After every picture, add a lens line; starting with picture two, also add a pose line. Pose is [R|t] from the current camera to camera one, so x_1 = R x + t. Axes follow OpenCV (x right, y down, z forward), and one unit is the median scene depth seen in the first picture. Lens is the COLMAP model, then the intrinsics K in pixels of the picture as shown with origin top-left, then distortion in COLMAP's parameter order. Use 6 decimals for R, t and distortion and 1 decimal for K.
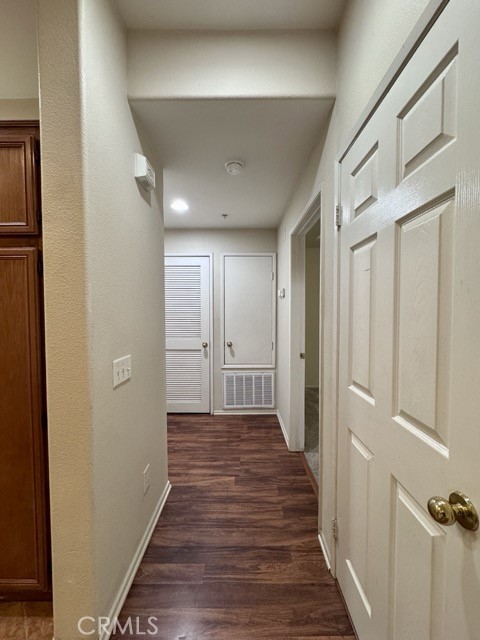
lens RADIAL K [[255.0, 0, 241.2], [0, 255.0, 317.7], [0, 0, 1]] dist [-0.002161, -0.000126]
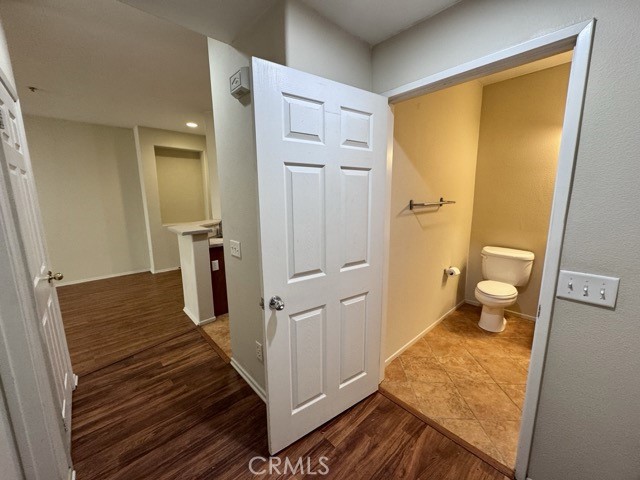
lens RADIAL K [[255.0, 0, 317.4], [0, 255.0, 241.0], [0, 0, 1]] dist [-0.002161, -0.000126]
pose [[-0.734688, 0.129483, -0.665934, 0.130540], [-0.004589, 0.980645, 0.195738, -0.093259], [0.678390, 0.146862, -0.719874, 1.579646]]
